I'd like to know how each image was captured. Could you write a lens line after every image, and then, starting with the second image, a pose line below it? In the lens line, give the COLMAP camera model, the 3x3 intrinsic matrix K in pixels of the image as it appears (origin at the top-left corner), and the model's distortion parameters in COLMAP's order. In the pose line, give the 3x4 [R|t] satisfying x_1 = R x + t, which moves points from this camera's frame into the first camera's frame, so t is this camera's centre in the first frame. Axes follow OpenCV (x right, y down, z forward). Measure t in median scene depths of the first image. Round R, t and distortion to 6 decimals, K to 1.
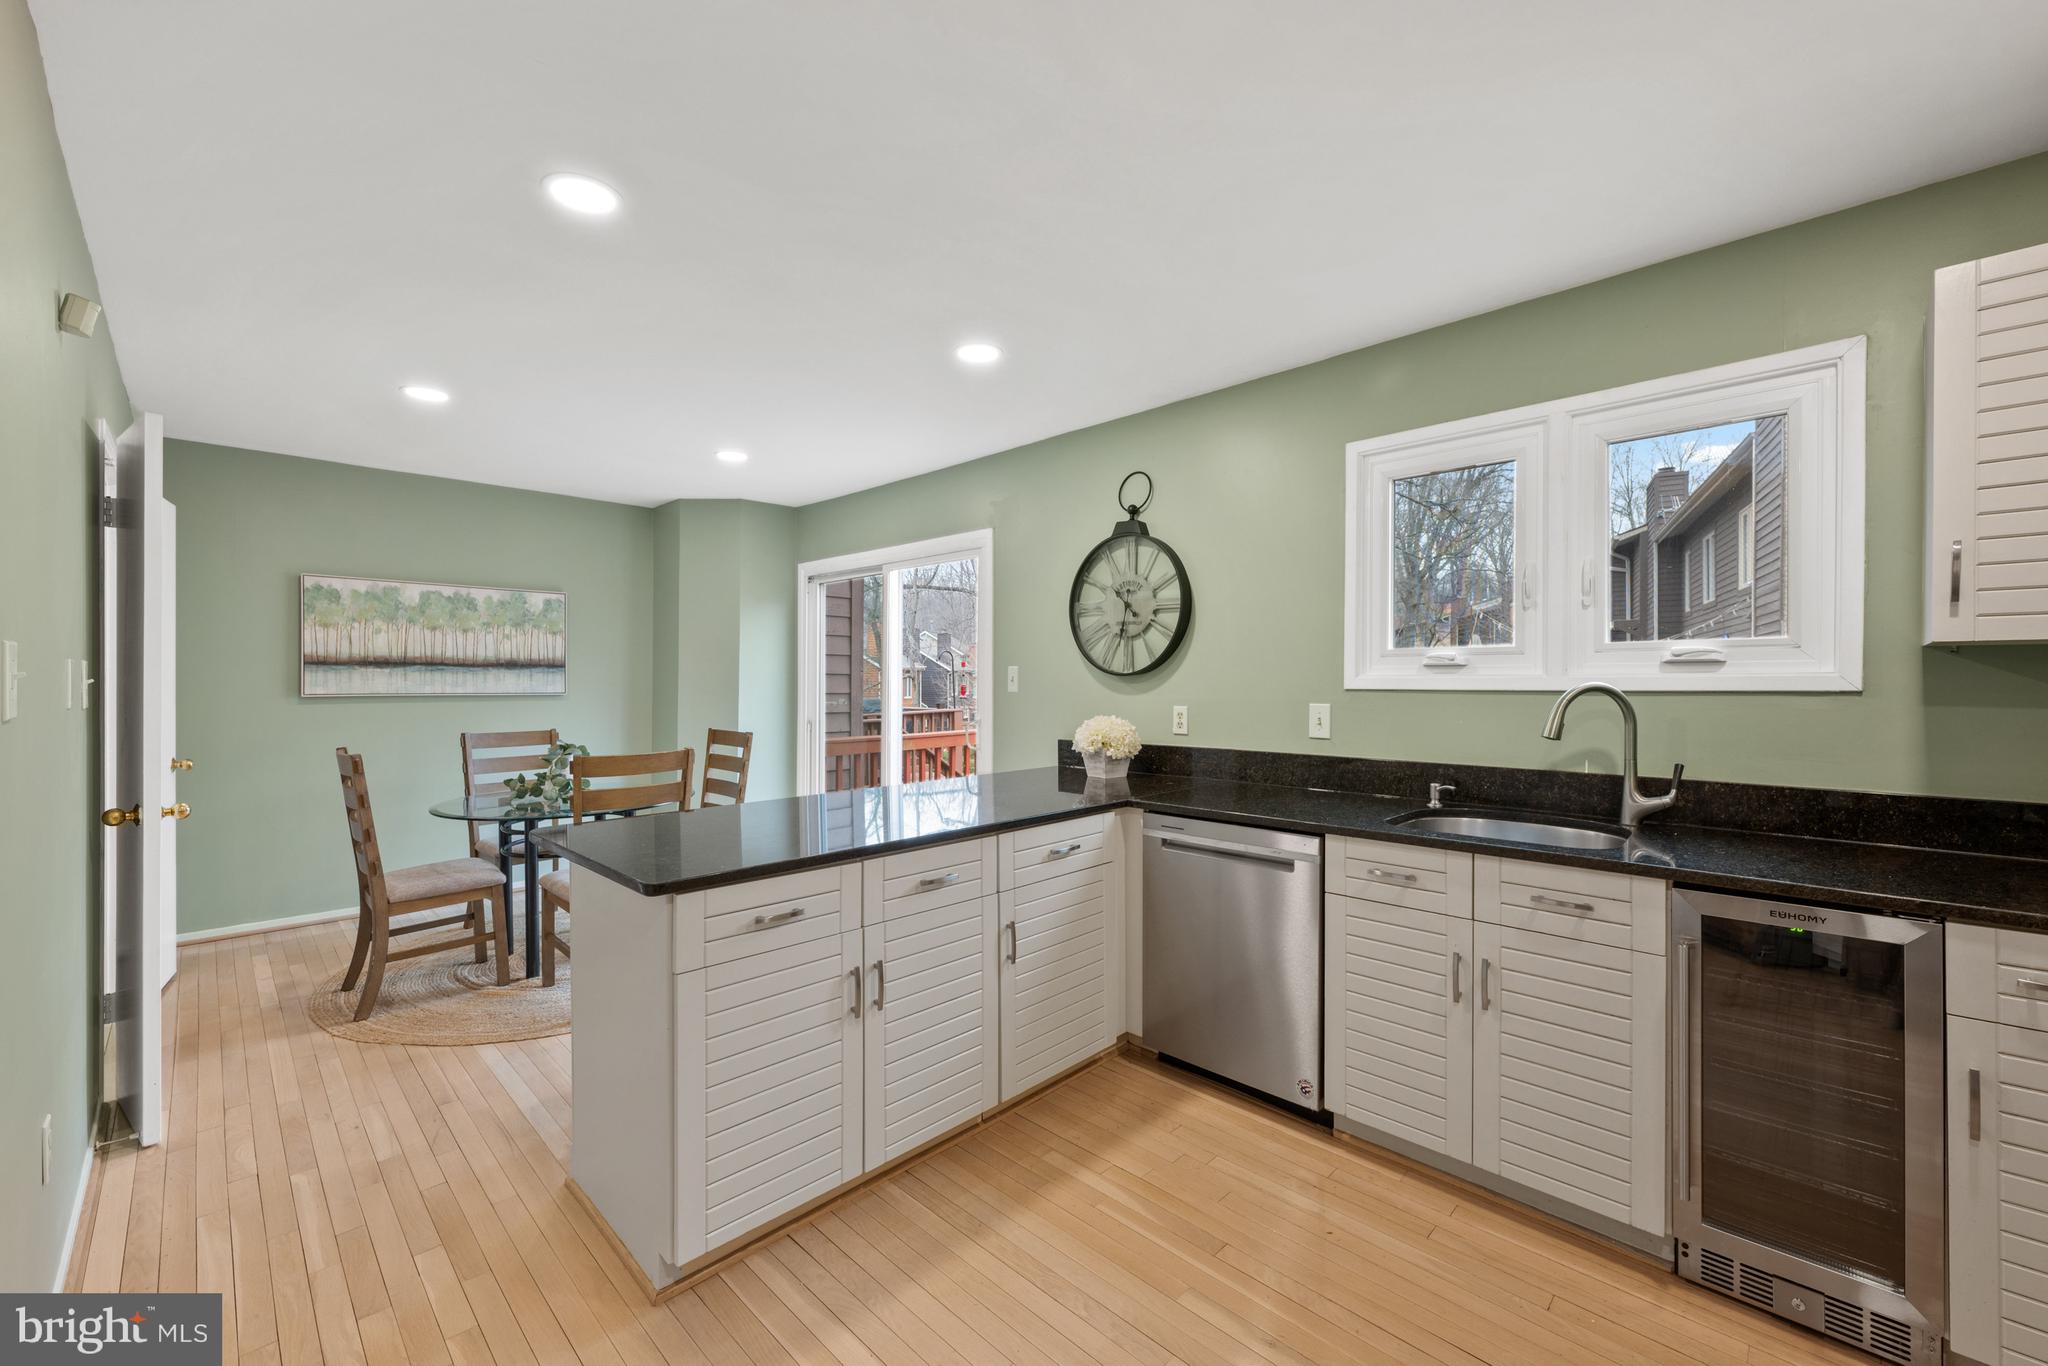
lens RADIAL K [[817.8, 0, 1024.0], [0, 817.8, 683.0], [0, 0, 1]] dist [-0.000205, 0.000259]
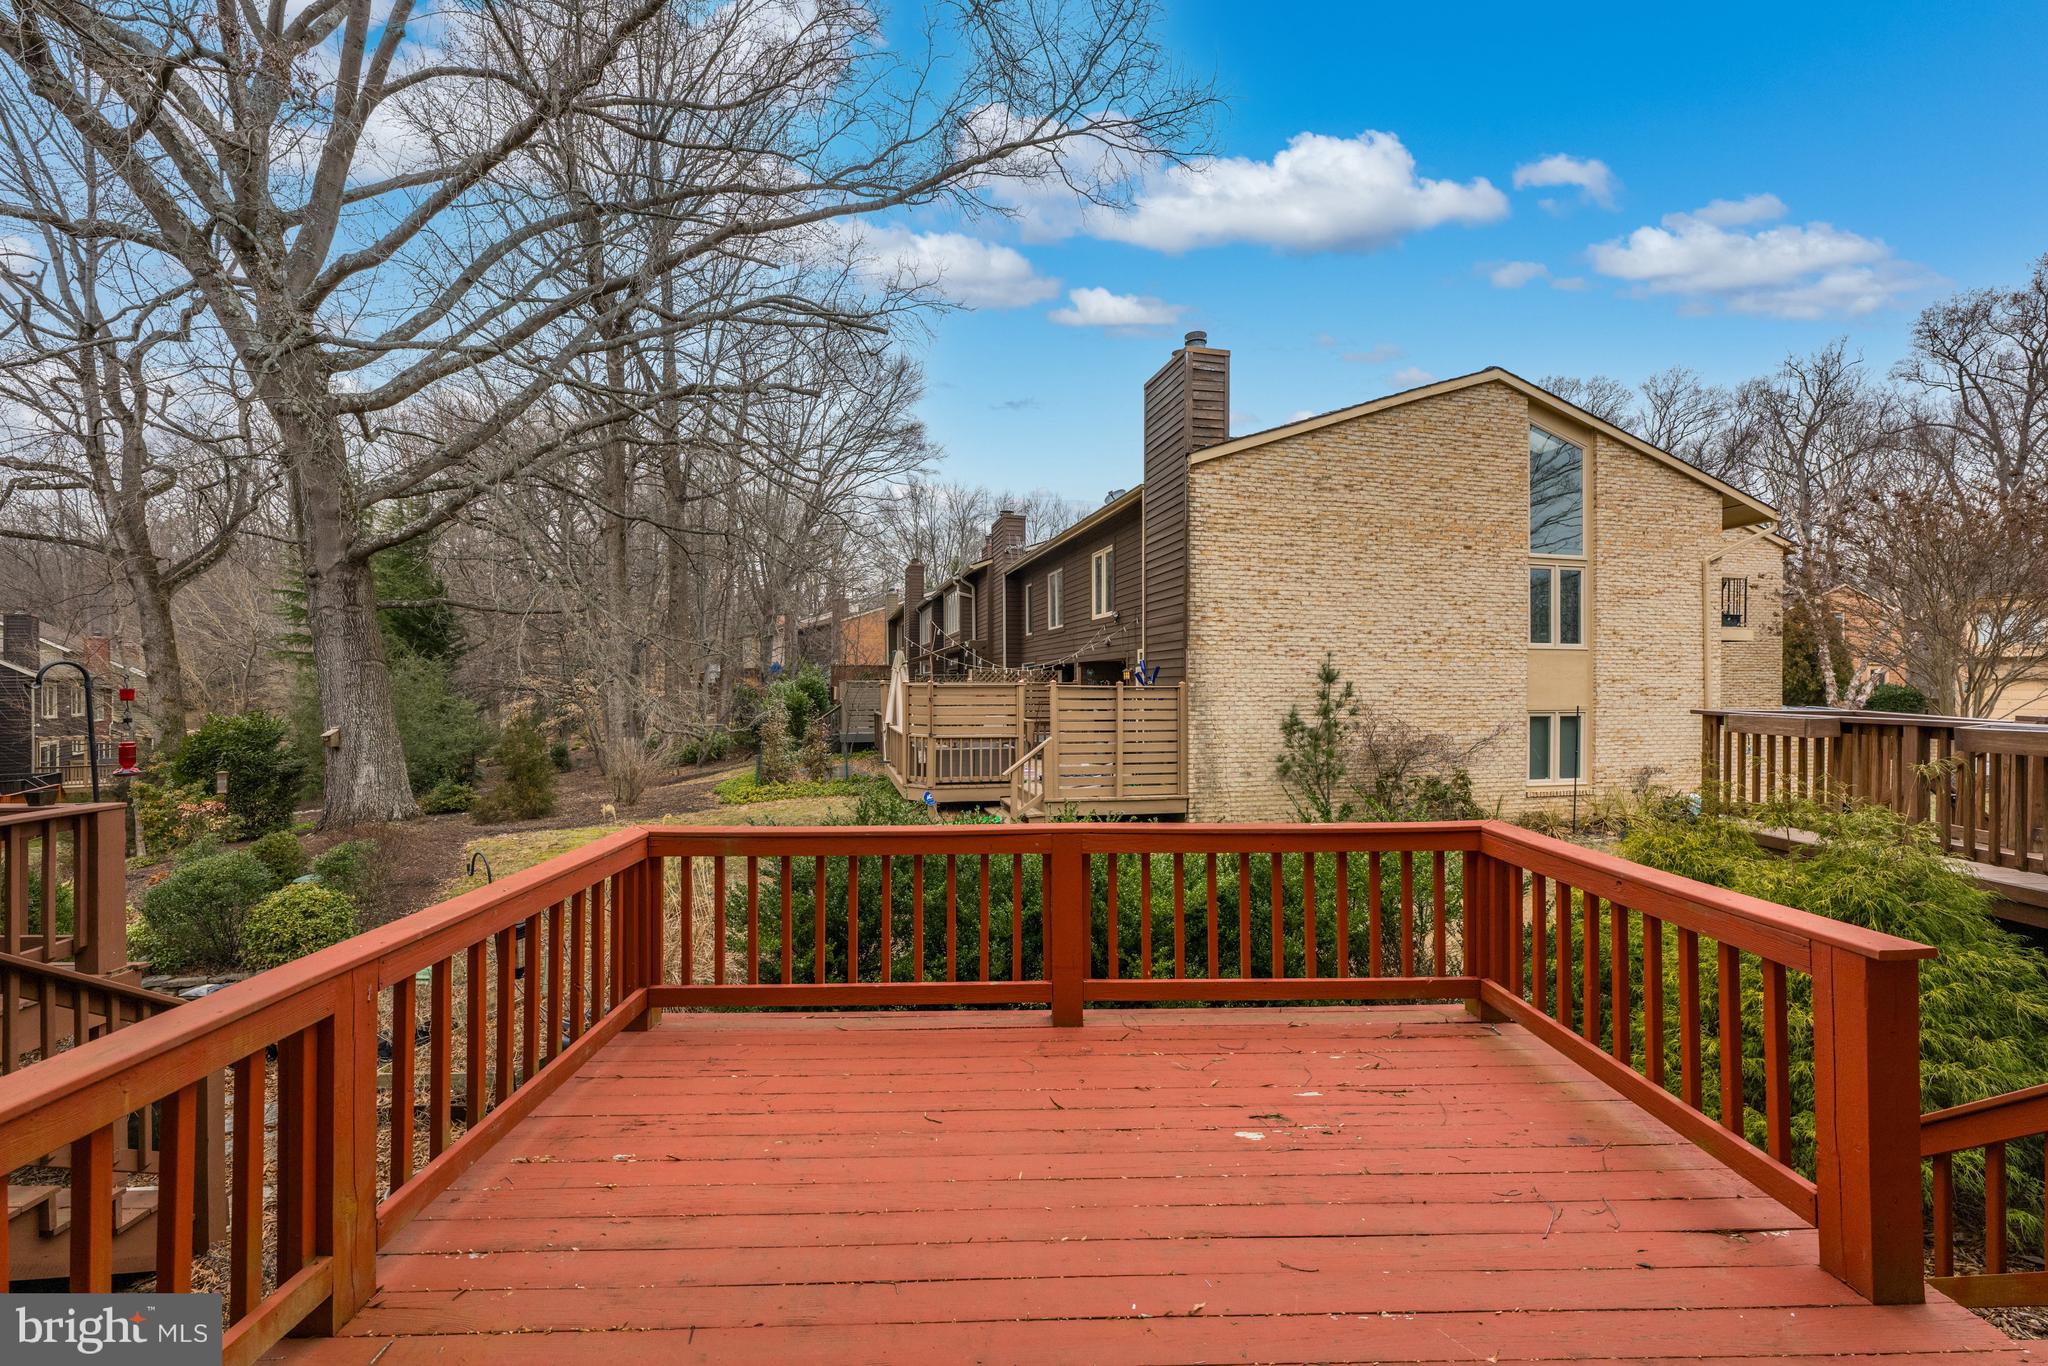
lens RADIAL K [[817.8, 0, 1024.0], [0, 817.8, 683.0], [0, 0, 1]] dist [-0.000205, 0.000259]
pose [[0.702637, 0.001105, 0.711548, -0.124903], [0.005409, 0.999962, -0.006894, -0.059283], [-0.711528, 0.008692, 0.702604, 0.943260]]
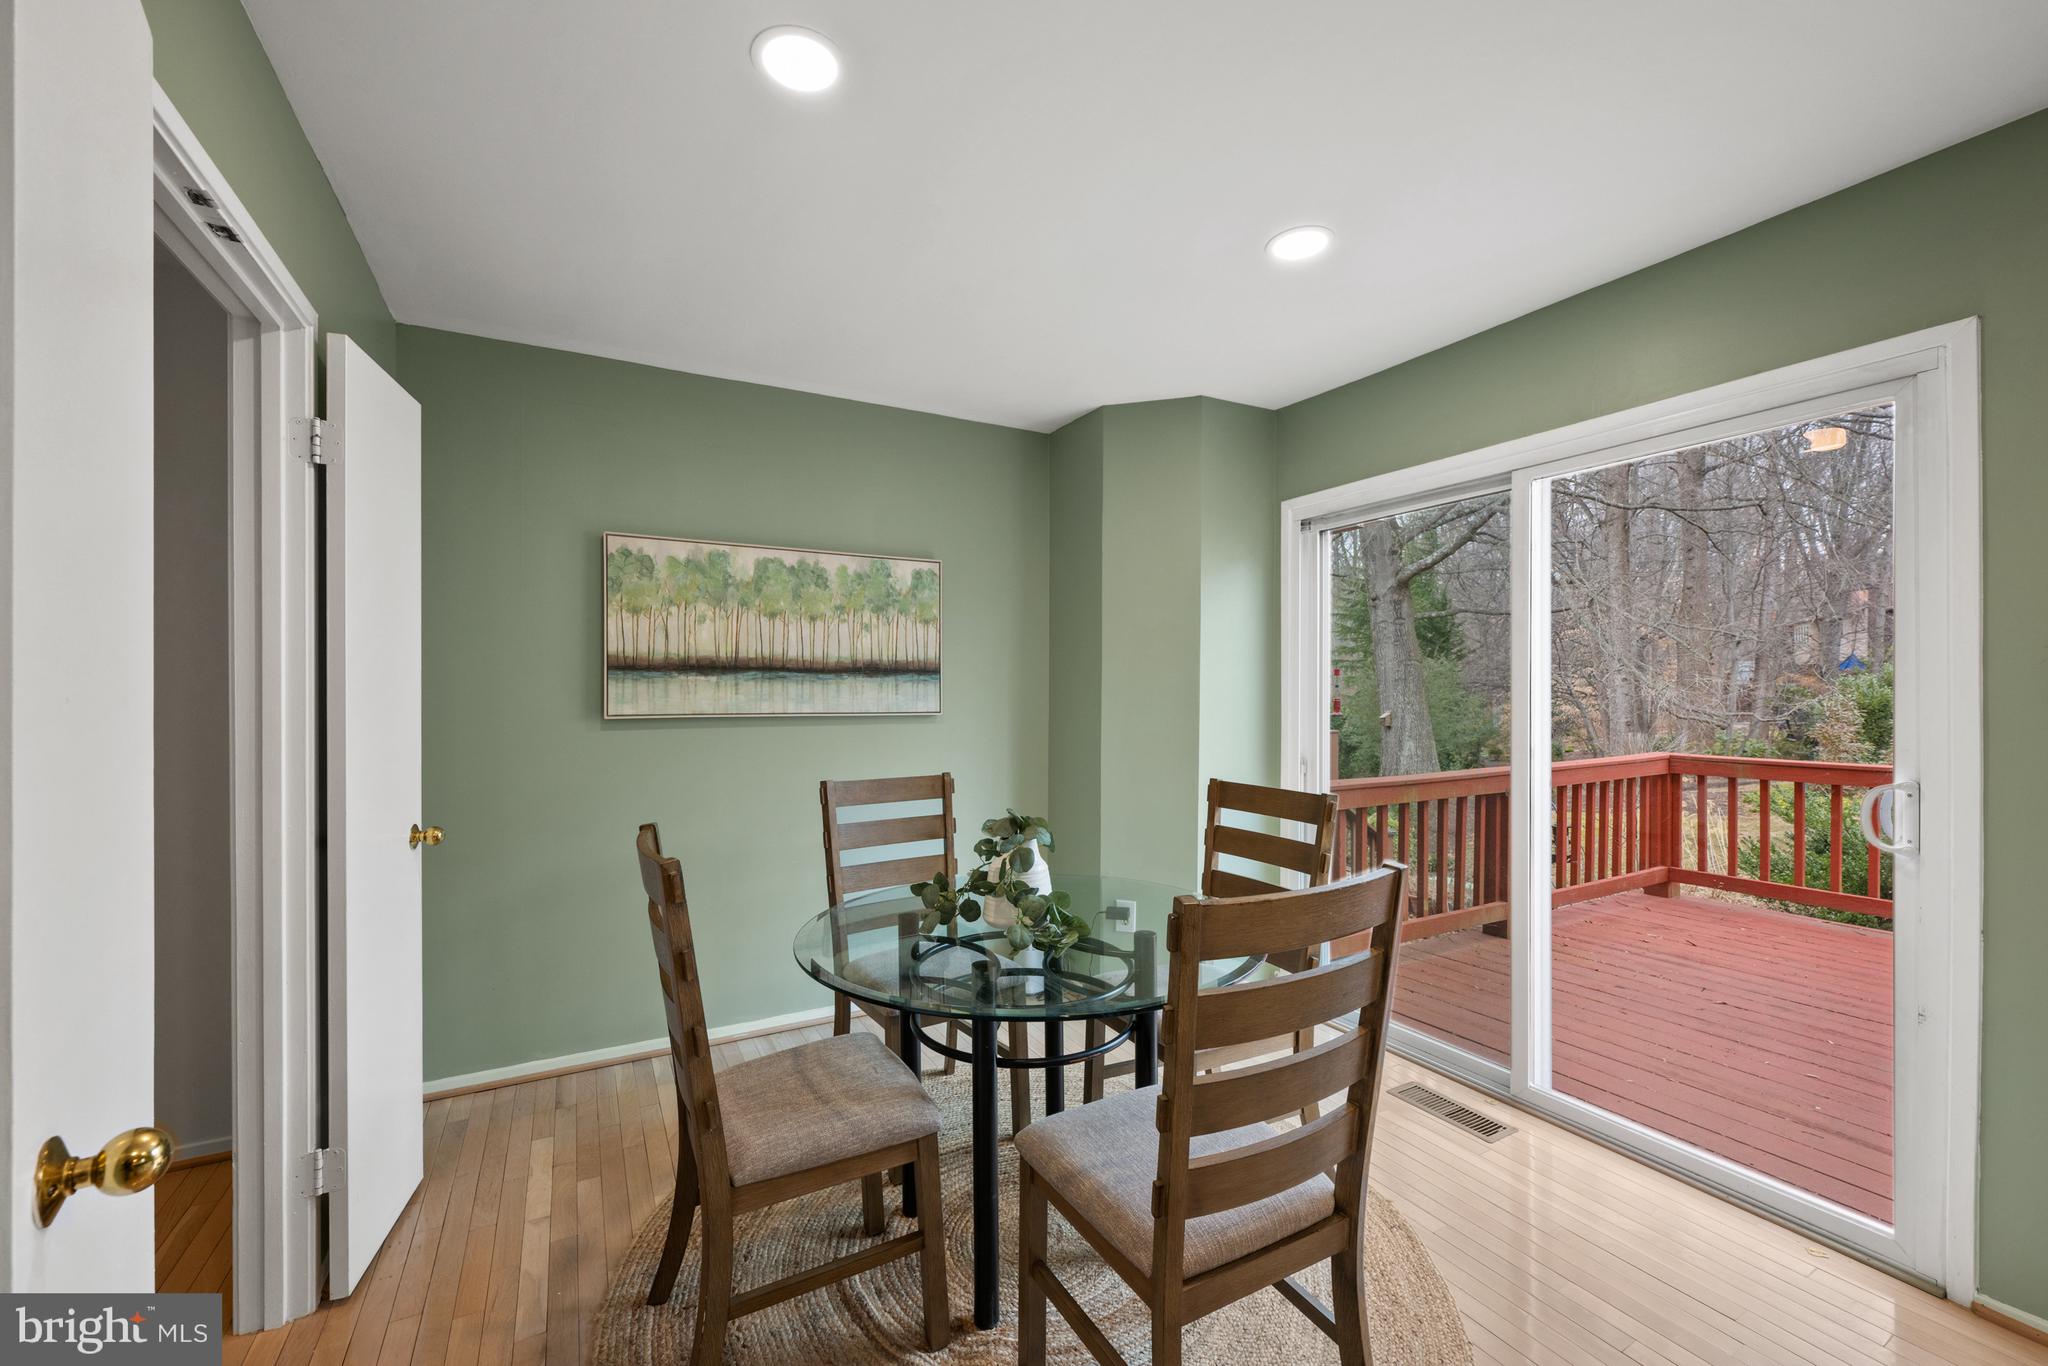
lens RADIAL K [[827.4, 0, 1021.6], [0, 827.4, 696.7], [0, 0, 1]] dist [0.002170, 0.000251]
pose [[0.958128, -0.002289, -0.286332, -0.340857], [0.002215, 0.999997, -0.000582, 0.000149], [0.286333, -0.000076, 0.958130, 0.420690]]
